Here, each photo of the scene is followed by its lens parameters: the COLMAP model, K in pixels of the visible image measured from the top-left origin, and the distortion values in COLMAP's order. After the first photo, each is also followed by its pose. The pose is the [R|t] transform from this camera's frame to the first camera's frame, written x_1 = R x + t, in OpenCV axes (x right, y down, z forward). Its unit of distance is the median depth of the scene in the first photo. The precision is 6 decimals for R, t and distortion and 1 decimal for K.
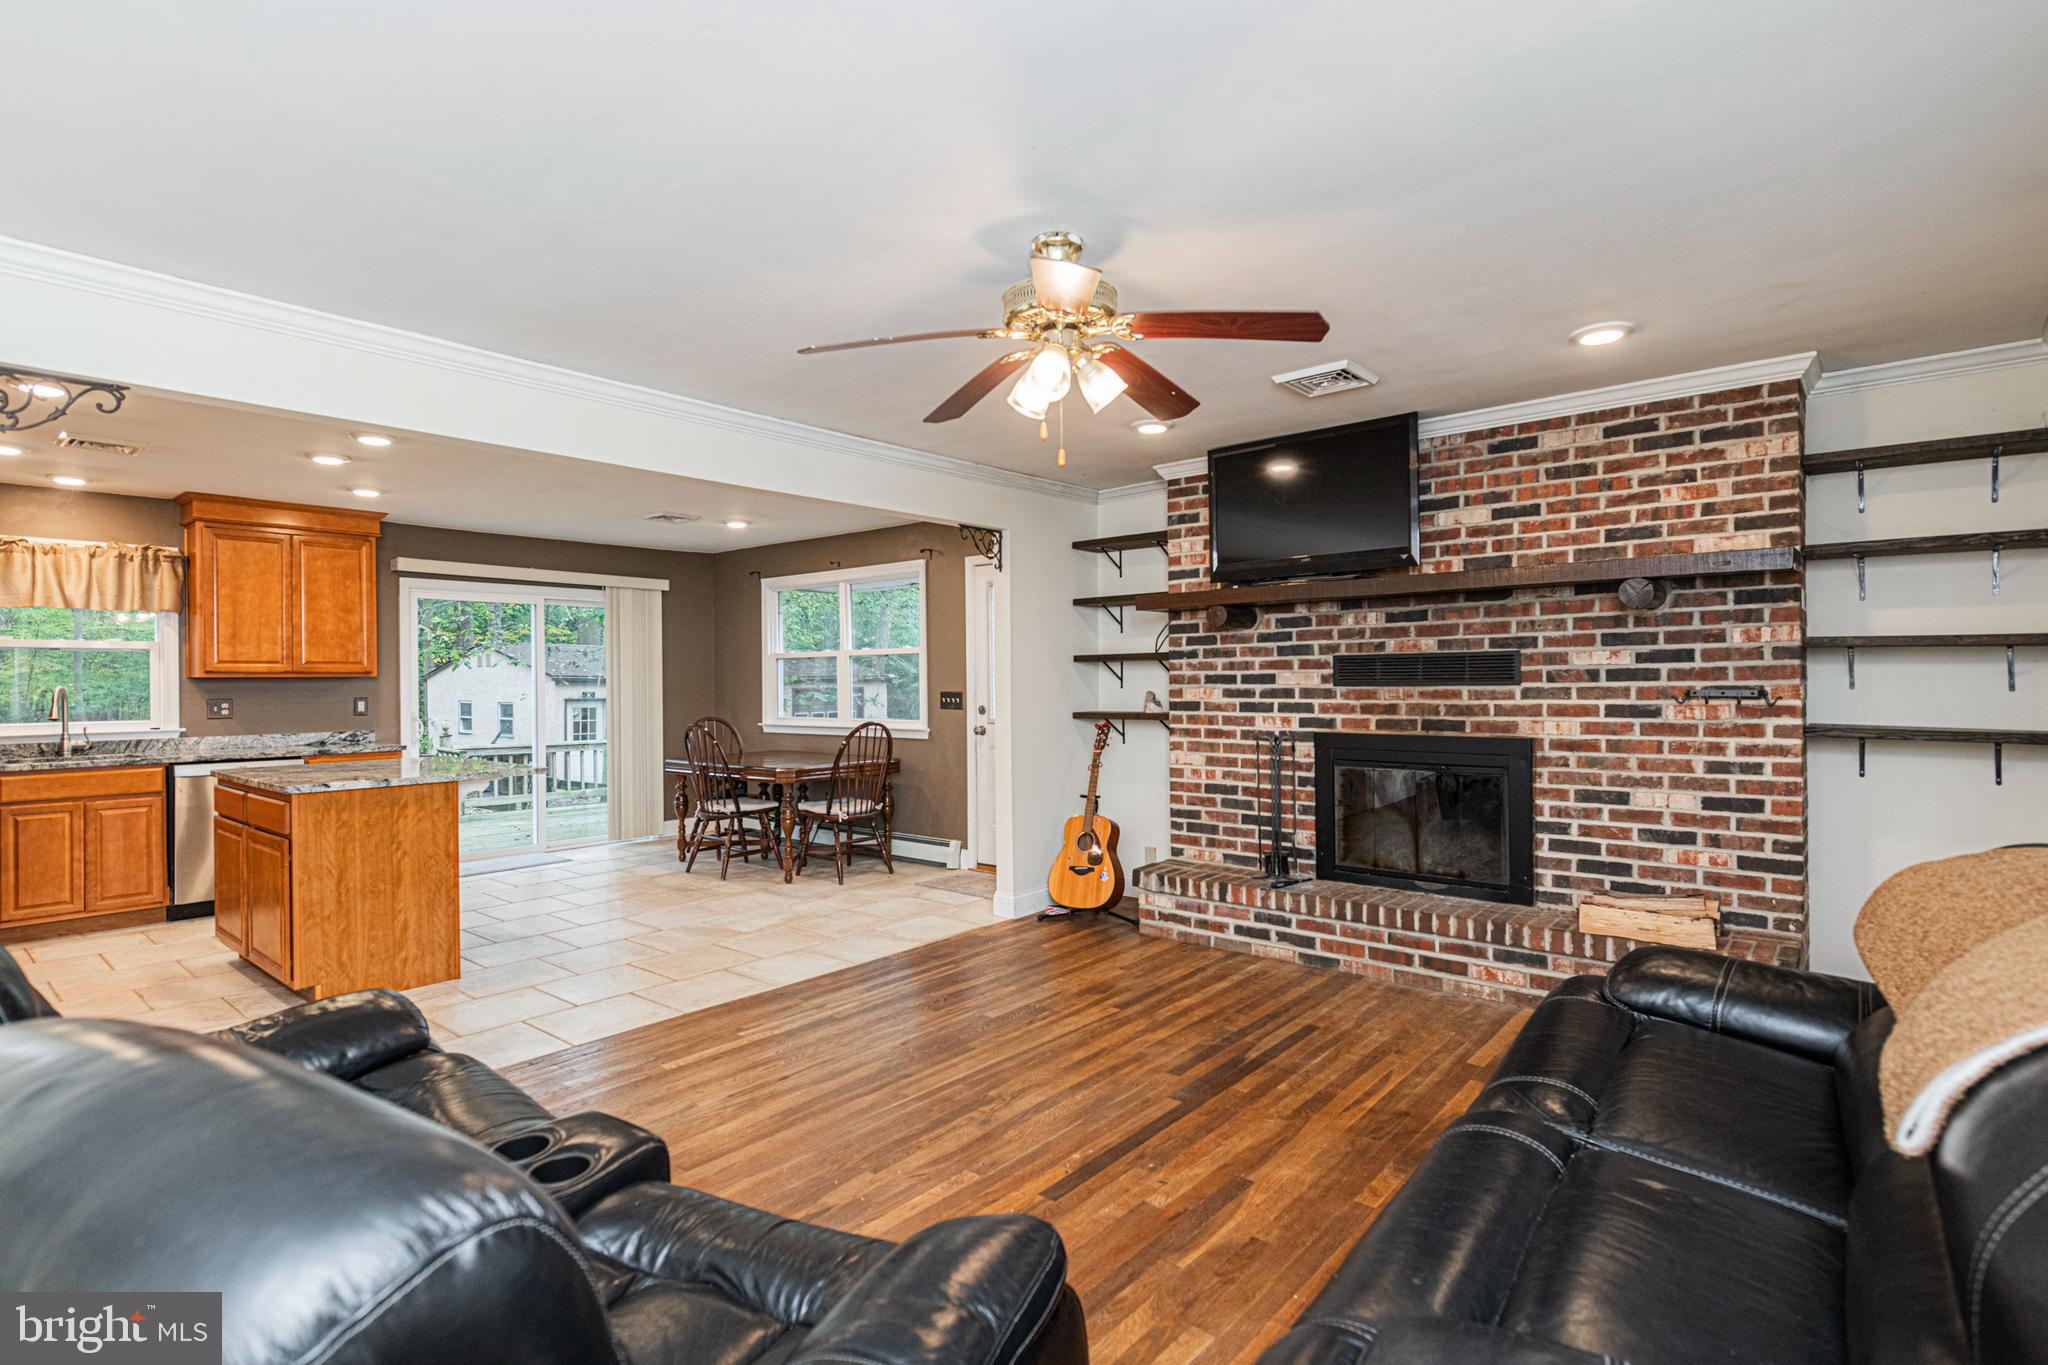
lens RADIAL K [[984.6, 0, 1020.7], [0, 984.6, 681.8], [0, 0, 1]] dist [0.006642, 0.000621]
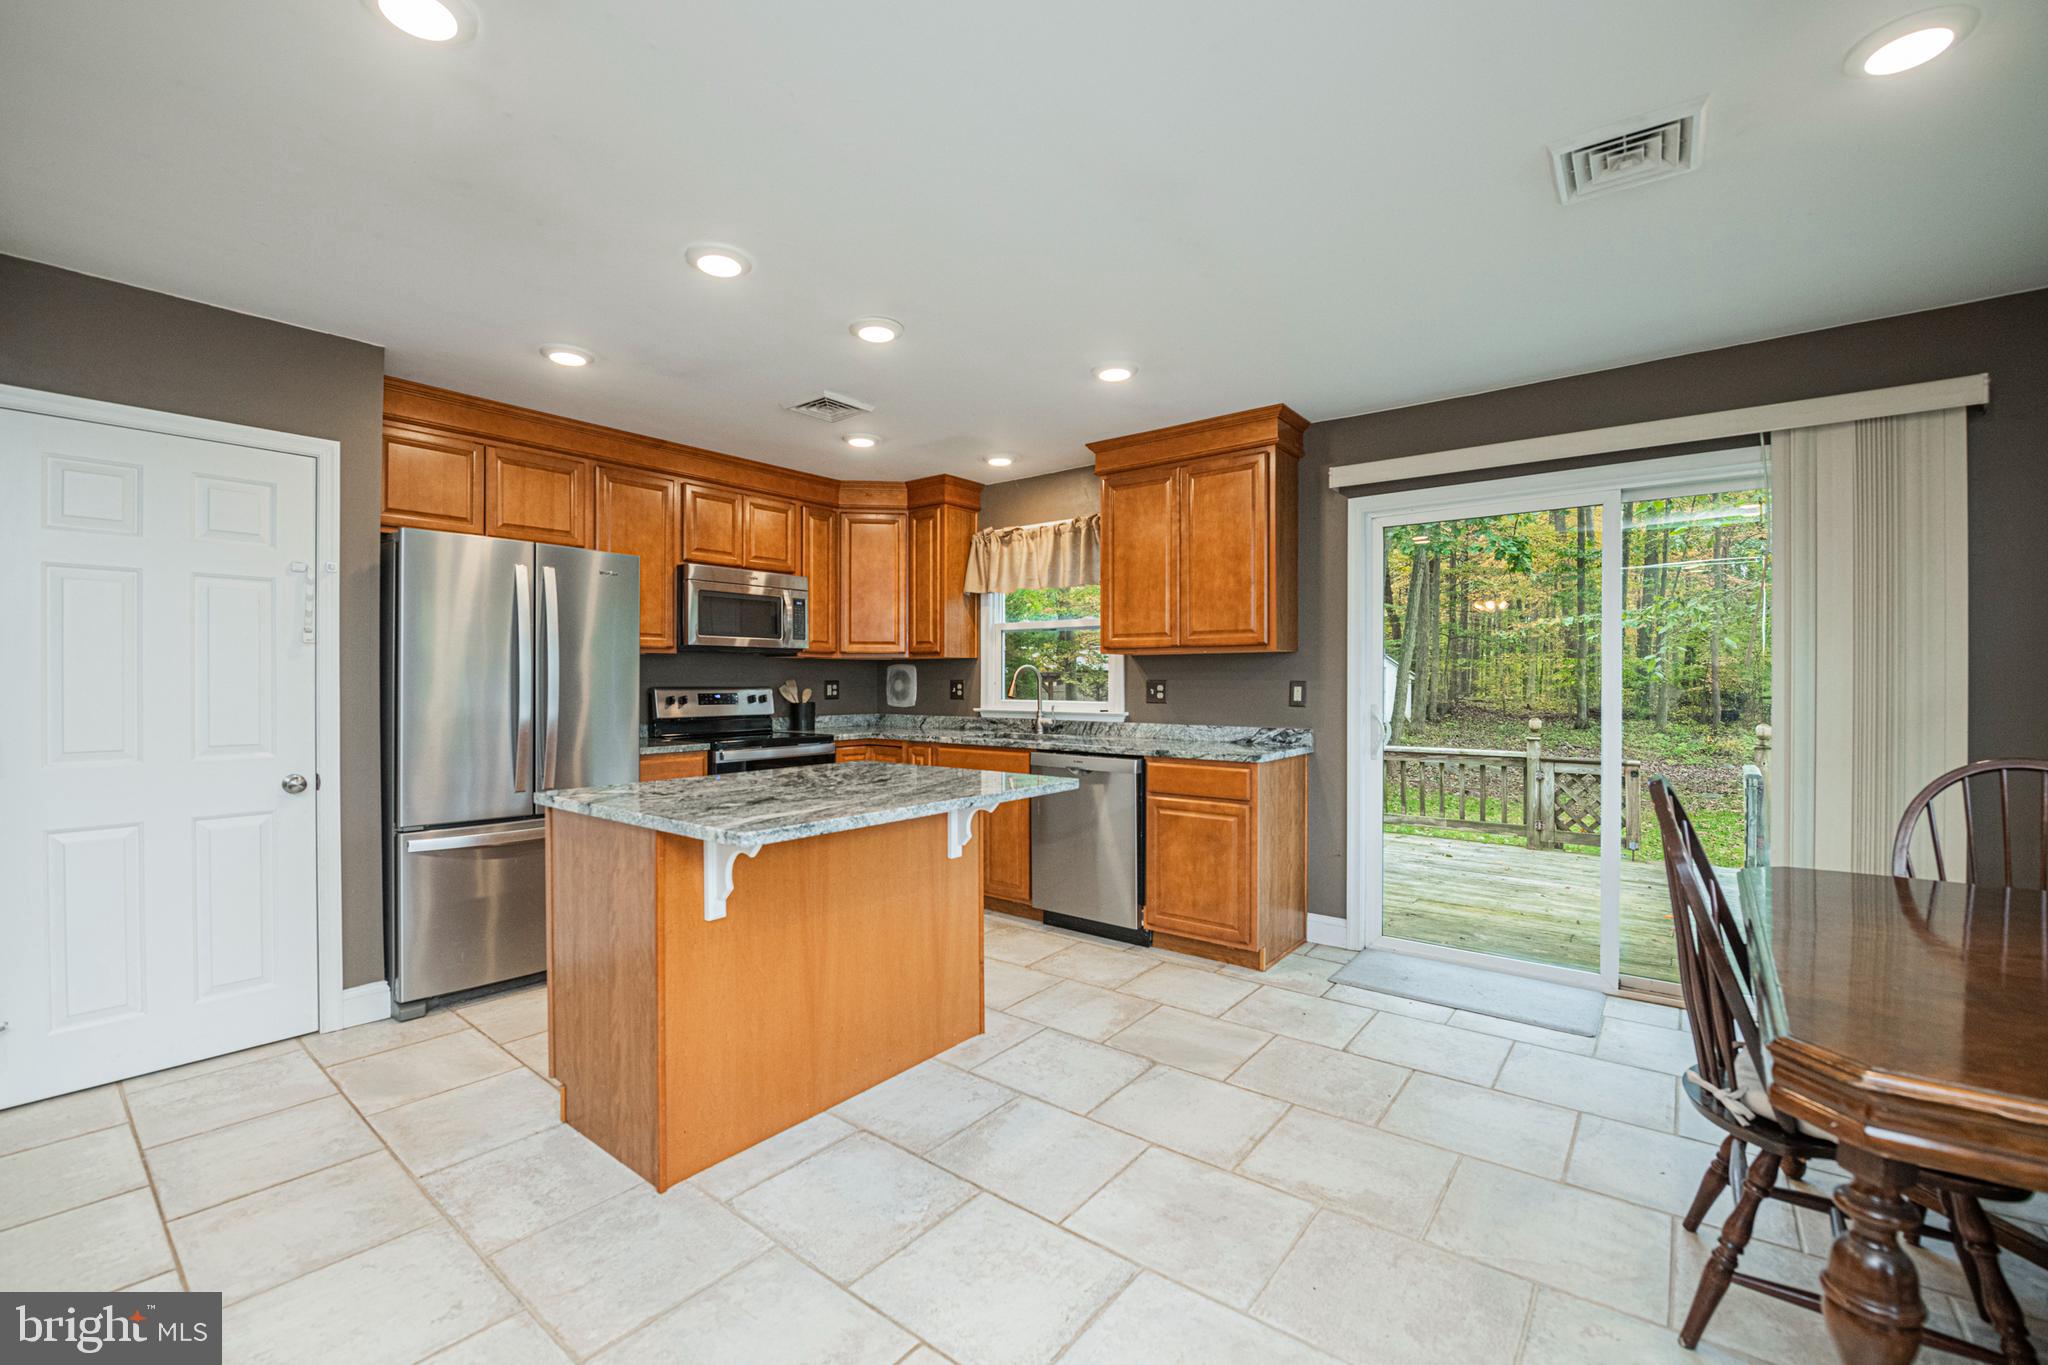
lens RADIAL K [[840.6, 0, 1008.3], [0, 840.6, 697.5], [0, 0, 1]] dist [-0.018327, -0.000595]
pose [[0.028439, 0.027539, -0.999216, -0.116268], [-0.003364, 0.999617, 0.027454, 0.017349], [0.999590, 0.002580, 0.028521, 1.142428]]
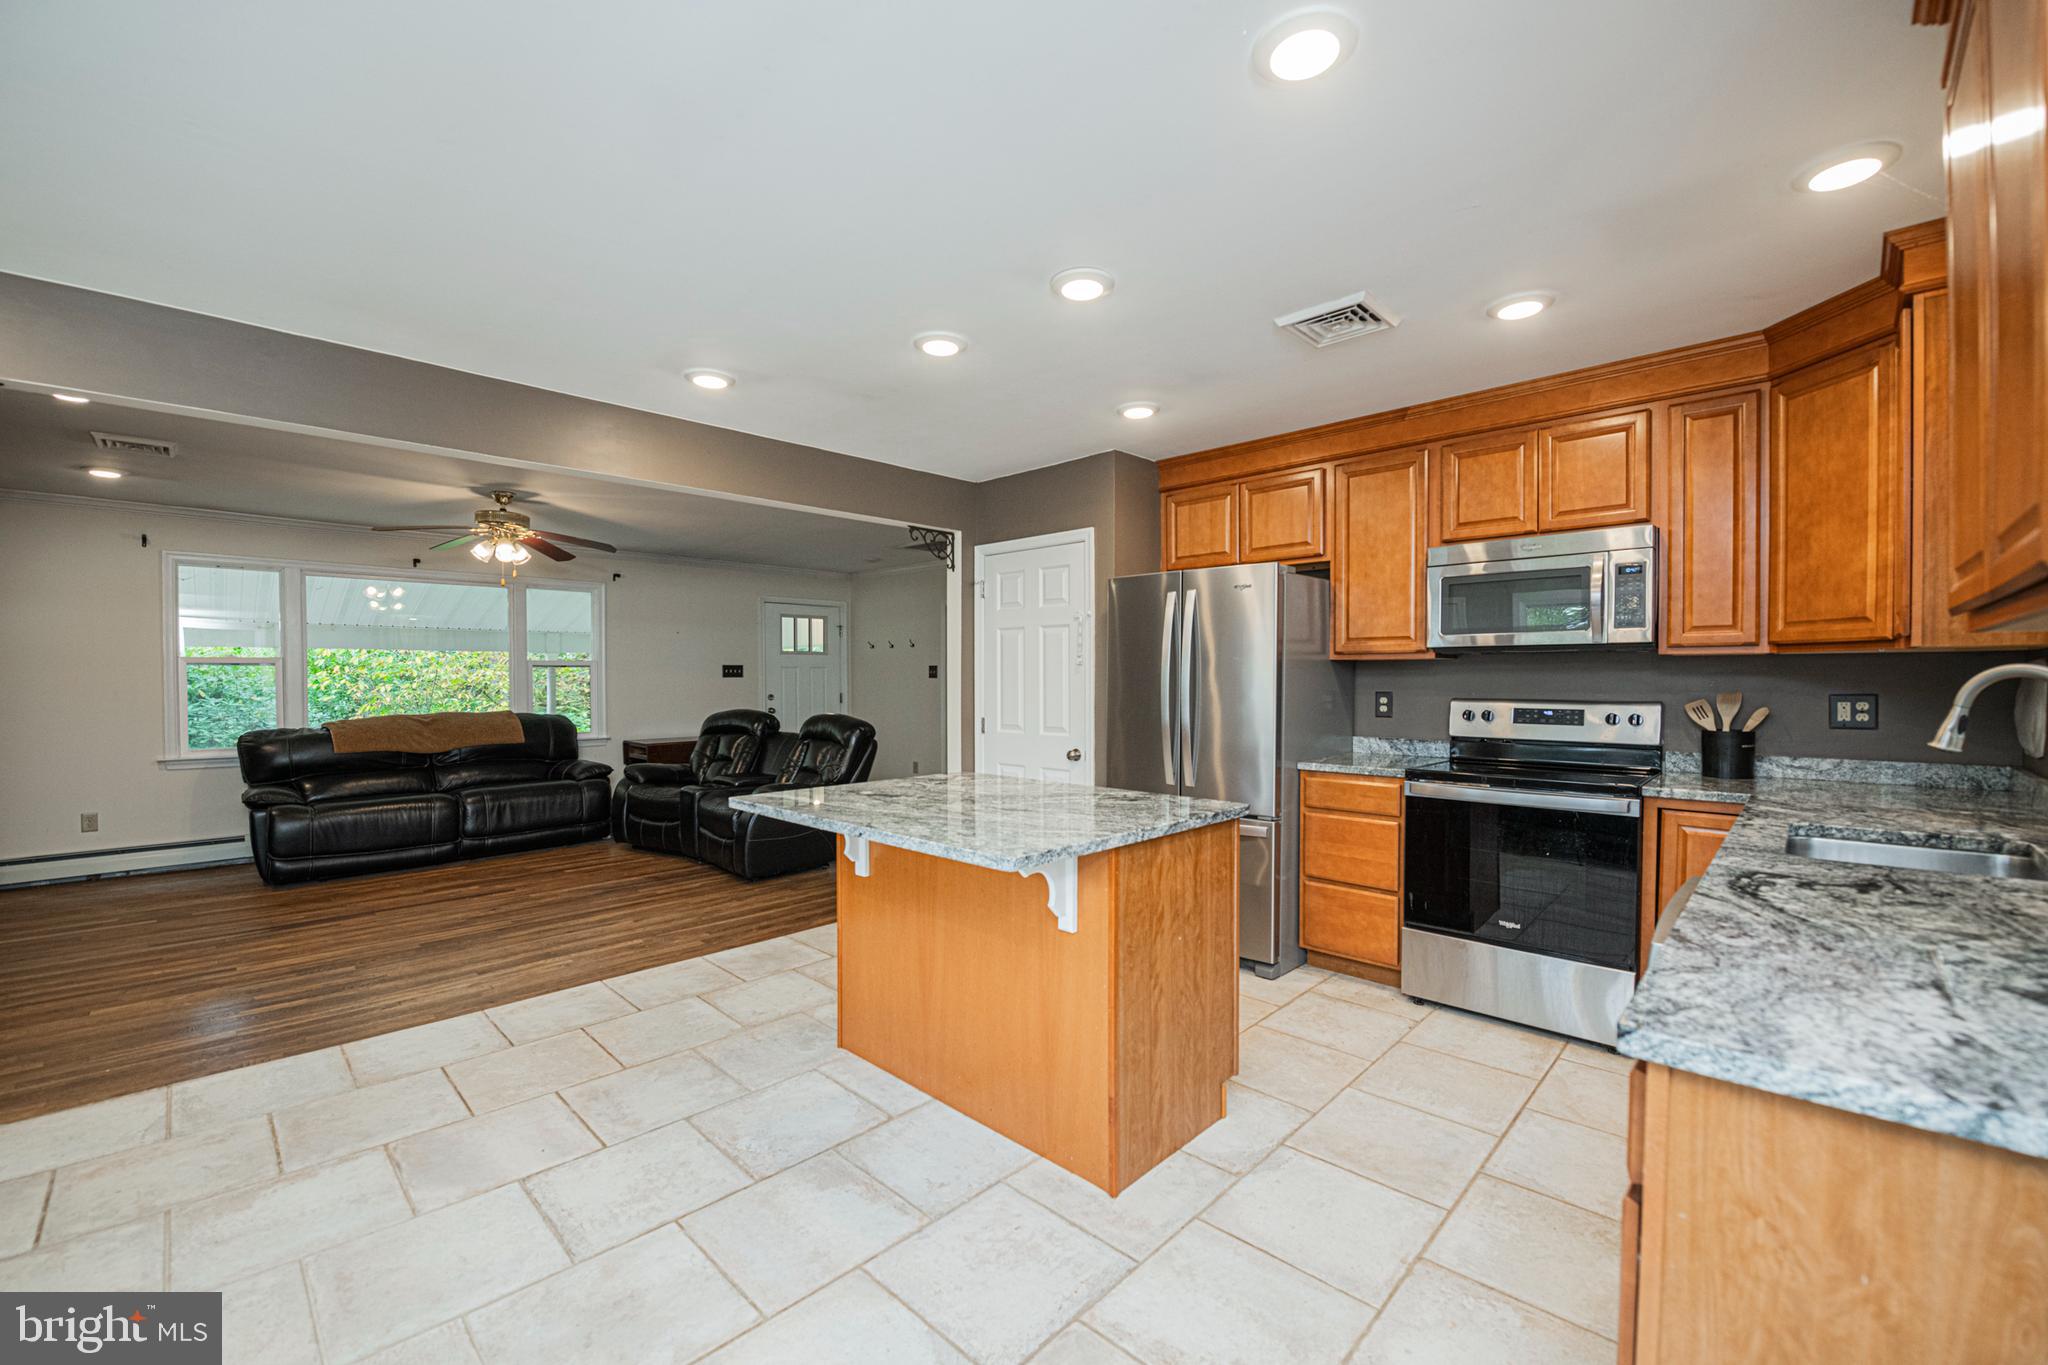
lens RADIAL K [[840.6, 0, 1020.3], [0, 840.6, 699.7], [0, 0, 1]] dist [-0.018327, -0.000595]
pose [[-0.997265, 0.007409, 0.073542, -0.736454], [0.009639, 0.999503, 0.030006, 0.006647], [-0.073283, 0.030633, -0.996841, 1.591779]]
